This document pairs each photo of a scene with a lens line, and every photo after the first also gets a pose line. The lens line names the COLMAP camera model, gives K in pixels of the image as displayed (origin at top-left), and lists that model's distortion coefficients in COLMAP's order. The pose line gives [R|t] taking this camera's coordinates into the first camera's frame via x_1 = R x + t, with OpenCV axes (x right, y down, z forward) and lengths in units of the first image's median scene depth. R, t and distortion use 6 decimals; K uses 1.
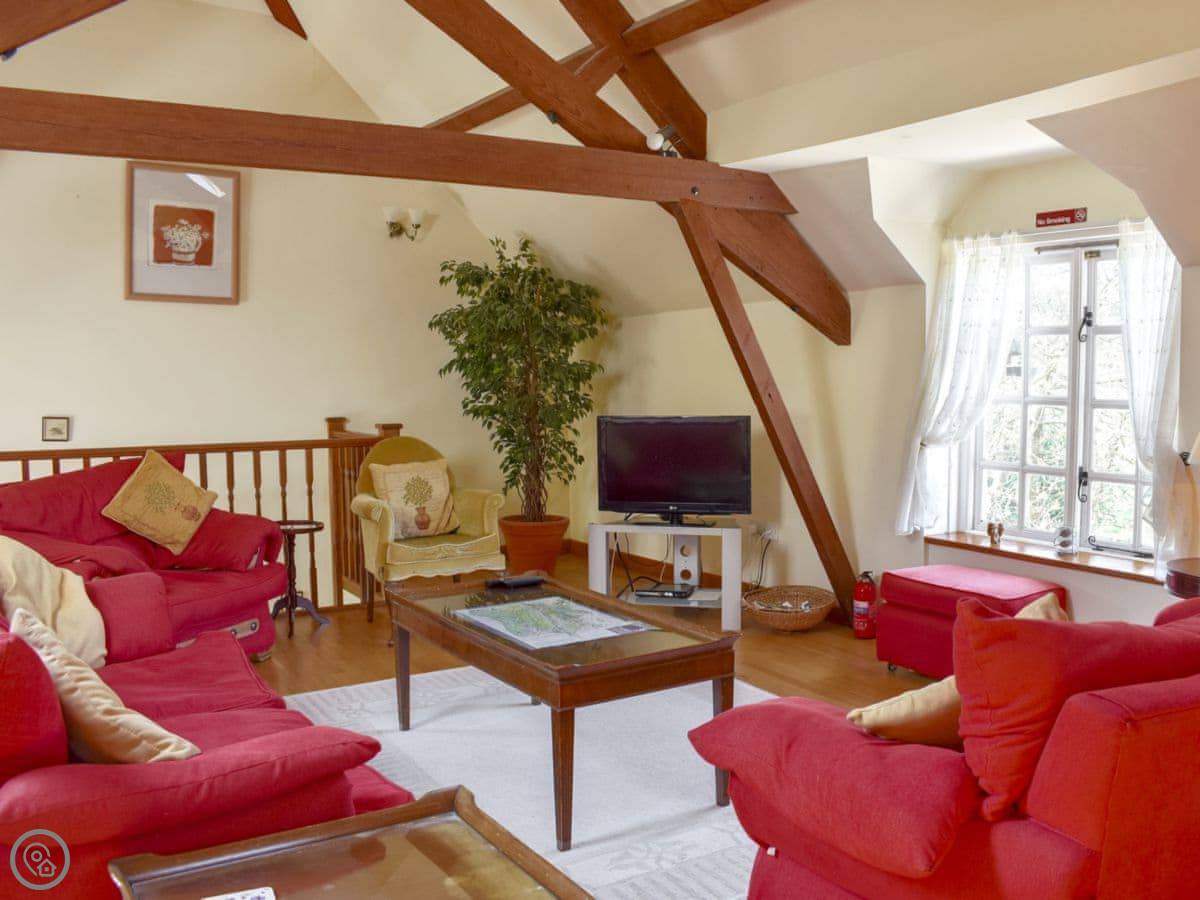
lens RADIAL K [[1102.7, 0, 600.0], [0, 1102.7, 450.0], [0, 0, 1]] dist [-0.094056, -0.006046]
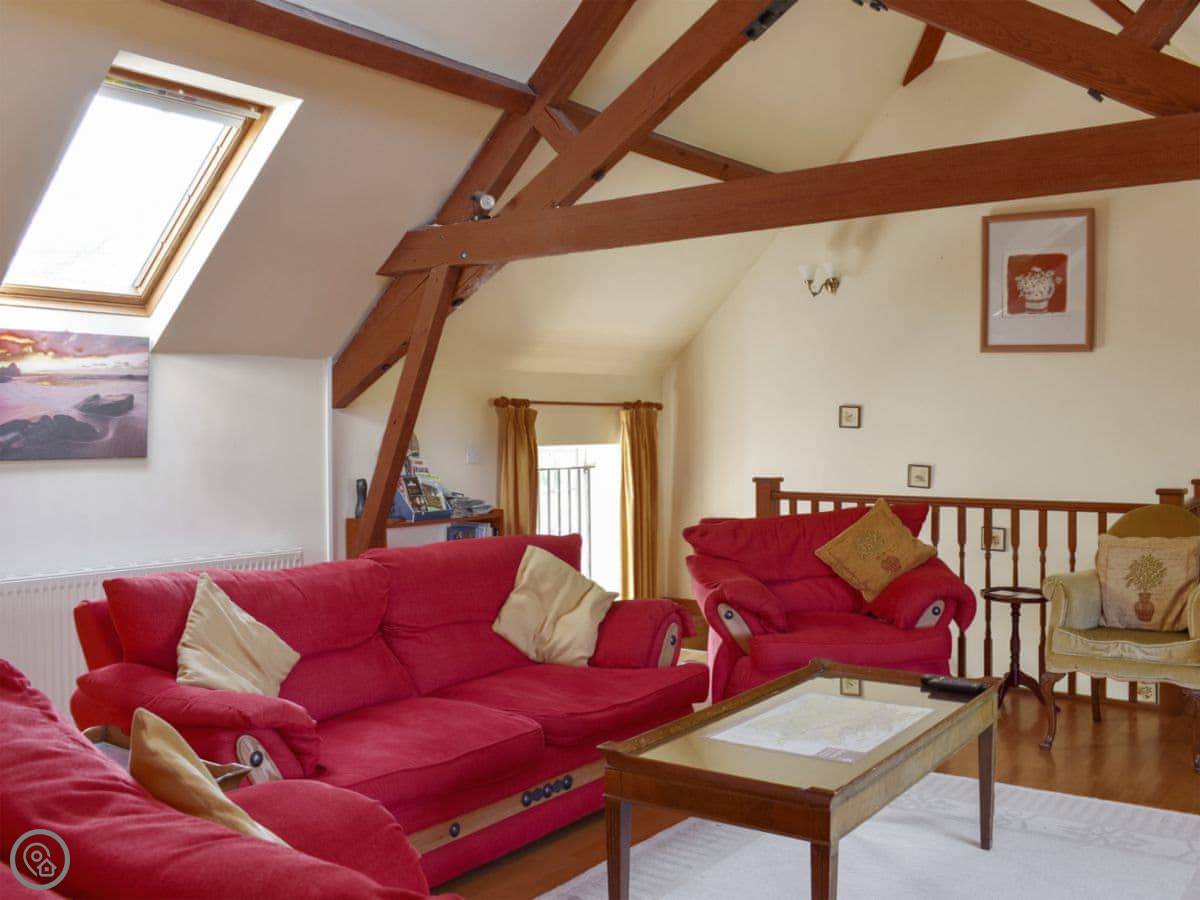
lens RADIAL K [[1087.0, 0, 601.3], [0, 1087.0, 422.1], [0, 0, 1]] dist [-0.010416, -0.003211]
pose [[0.421772, 0.000421, -0.906702, 0.344102], [-0.067803, 0.997215, -0.031077, -0.018781], [0.904163, 0.074585, 0.420626, 0.262086]]
